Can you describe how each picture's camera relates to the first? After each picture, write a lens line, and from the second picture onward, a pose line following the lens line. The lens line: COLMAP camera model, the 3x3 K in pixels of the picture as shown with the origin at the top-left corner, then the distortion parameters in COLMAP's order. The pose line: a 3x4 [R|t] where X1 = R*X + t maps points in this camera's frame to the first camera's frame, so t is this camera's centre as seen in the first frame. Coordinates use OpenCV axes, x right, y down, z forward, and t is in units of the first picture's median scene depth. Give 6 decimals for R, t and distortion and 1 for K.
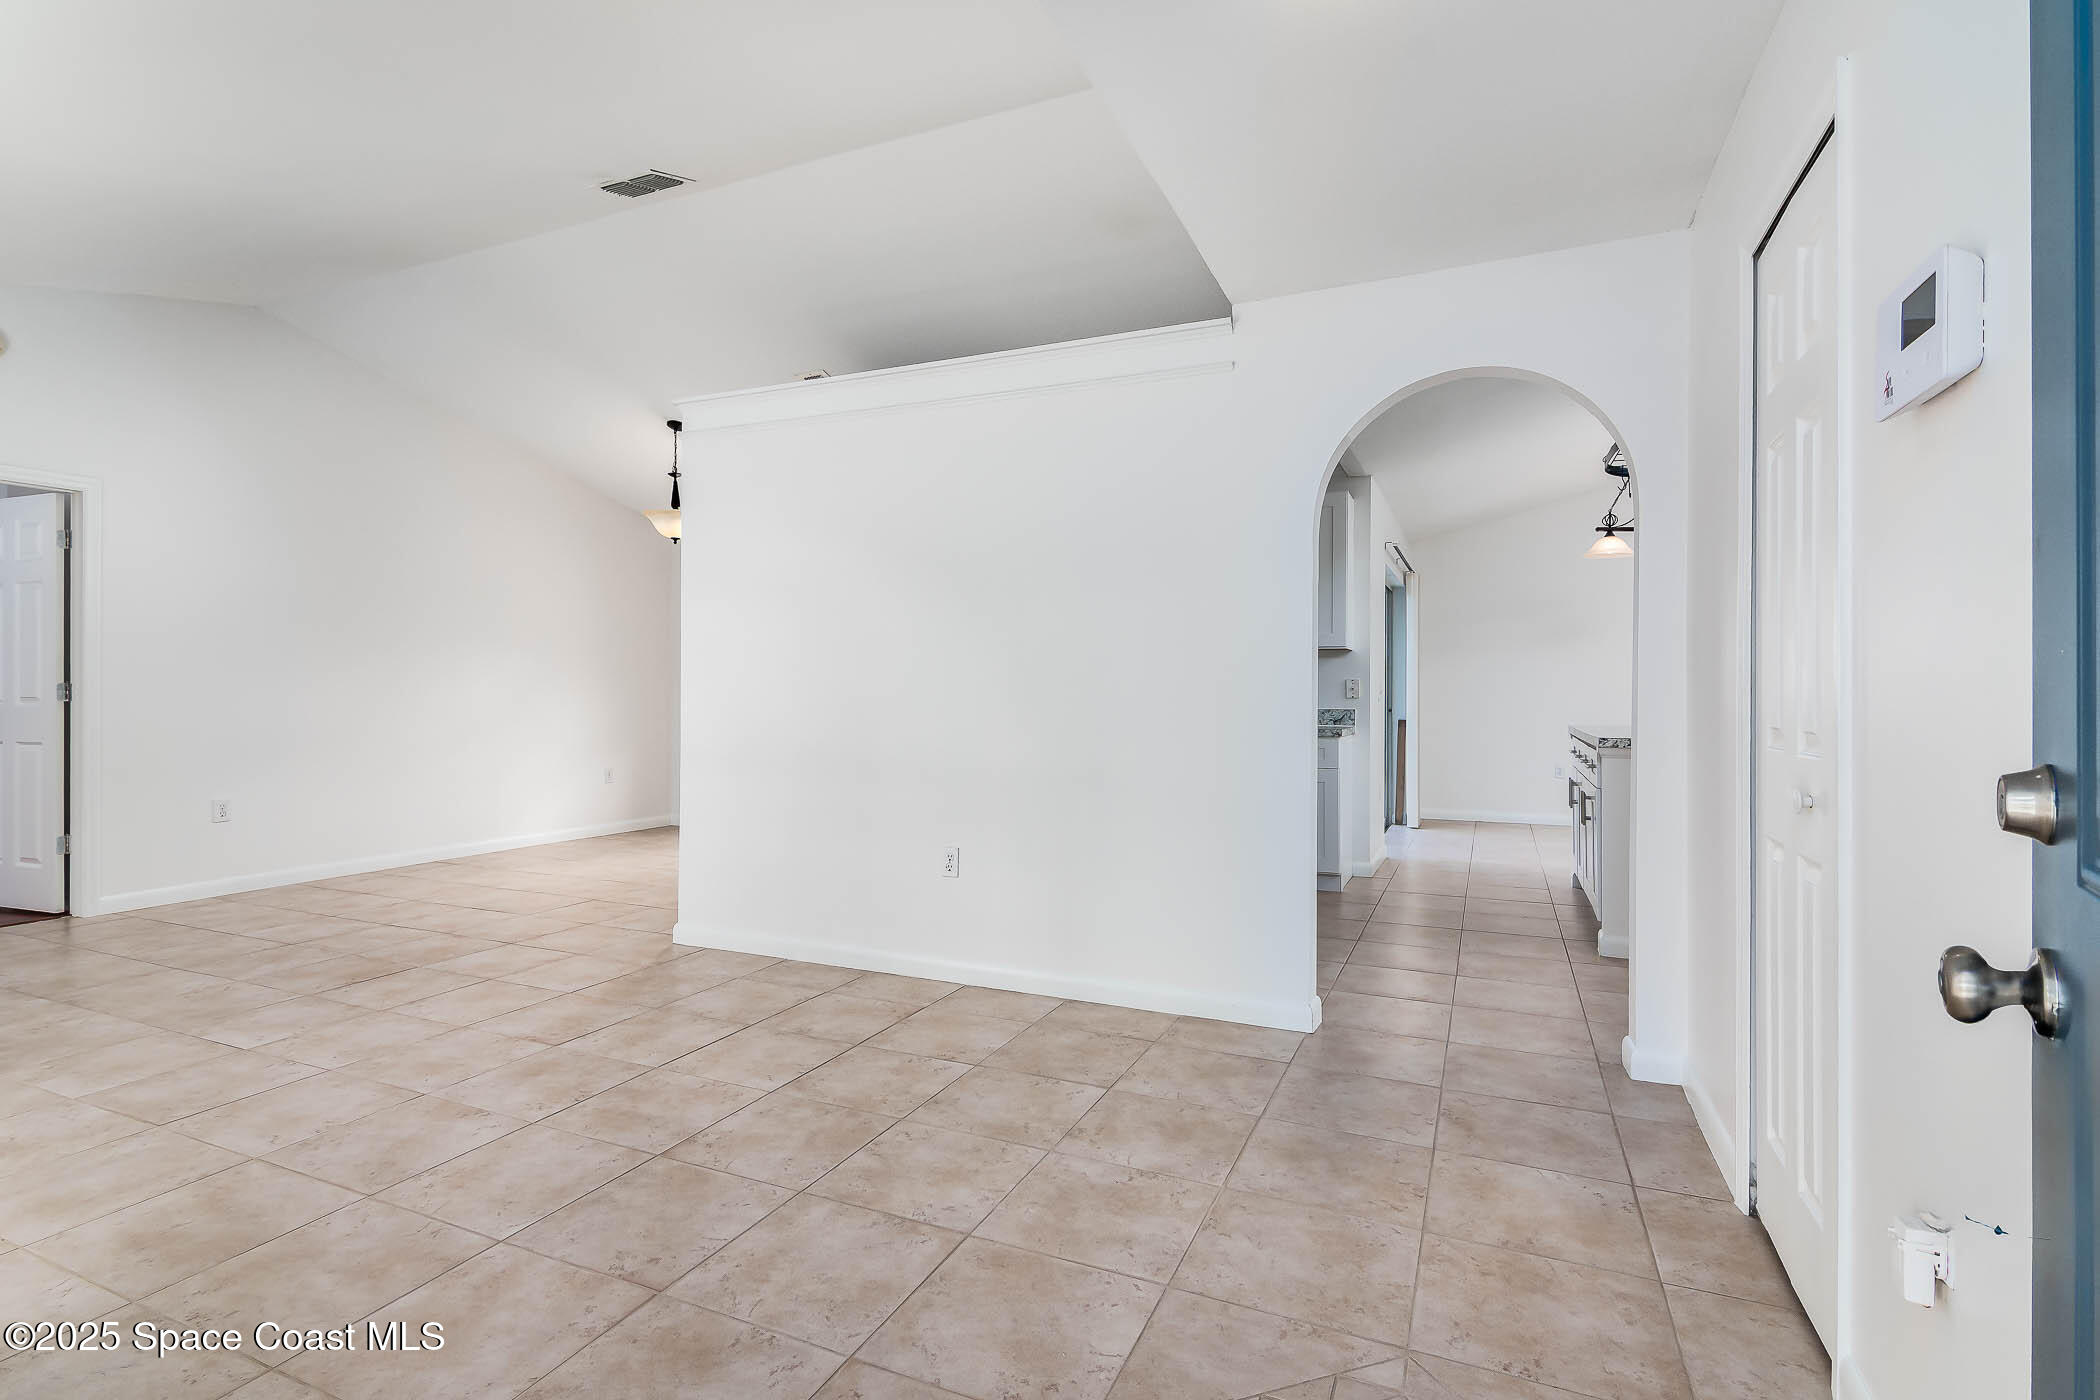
lens RADIAL K [[1014.7, 0, 1024.4], [0, 1014.7, 703.1], [0, 0, 1]] dist [0.002065, 0.000331]
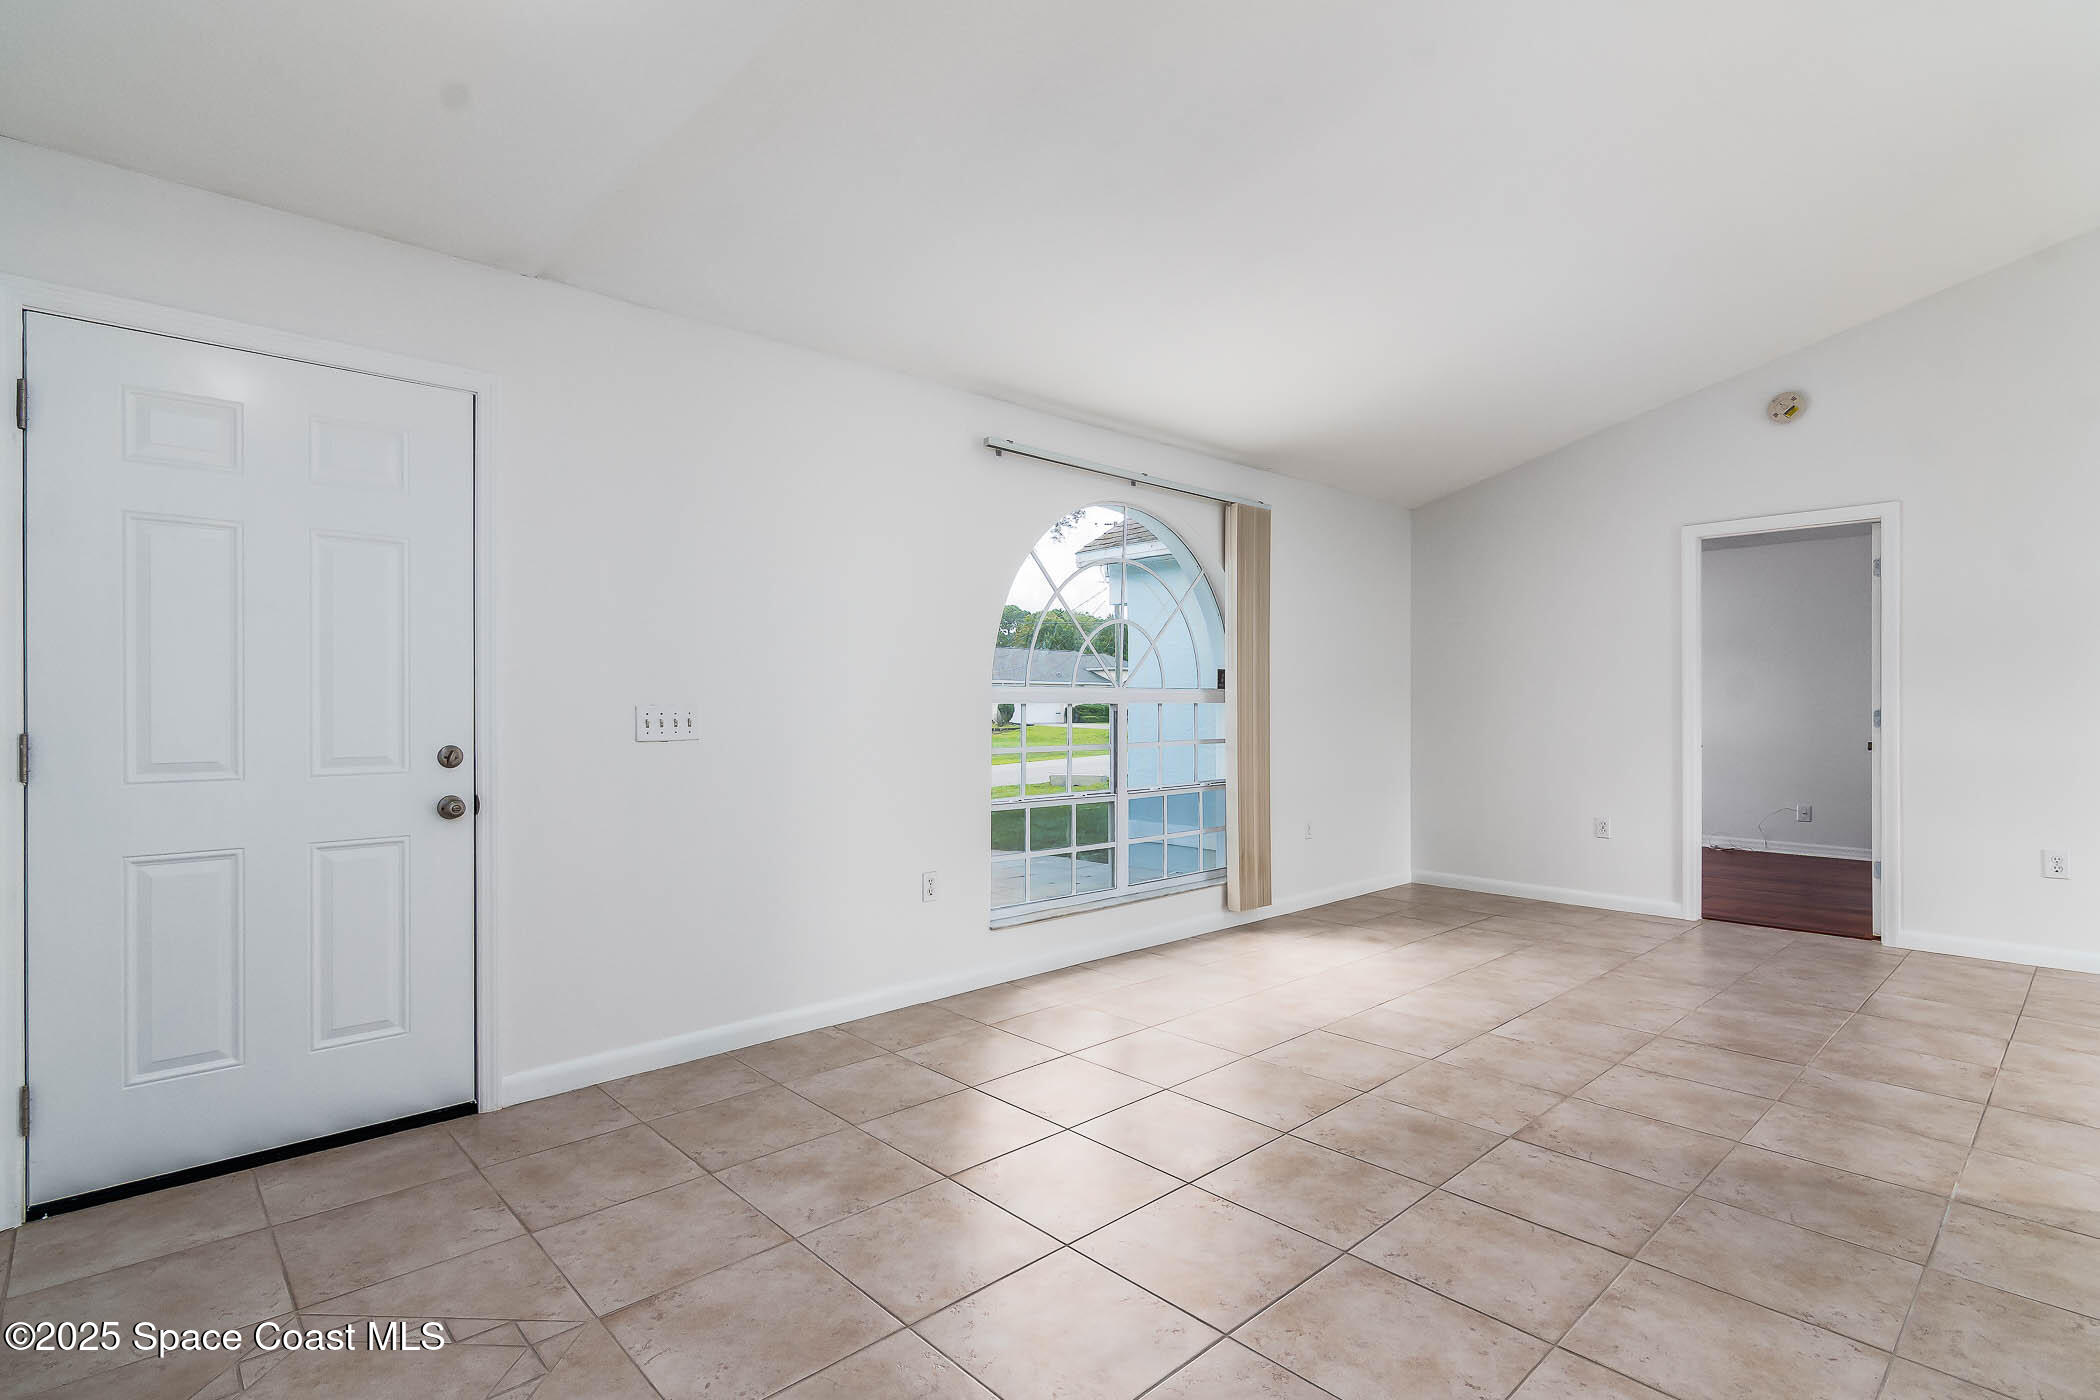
lens RADIAL K [[1004.6, 0, 1026.8], [0, 1004.6, 707.8], [0, 0, 1]] dist [0.002320, -0.001699]
pose [[-0.387092, -0.000184, -0.922041, 0.541782], [-0.009926, 0.999943, 0.003968, -0.031216], [0.921988, 0.010688, -0.387072, 1.051854]]
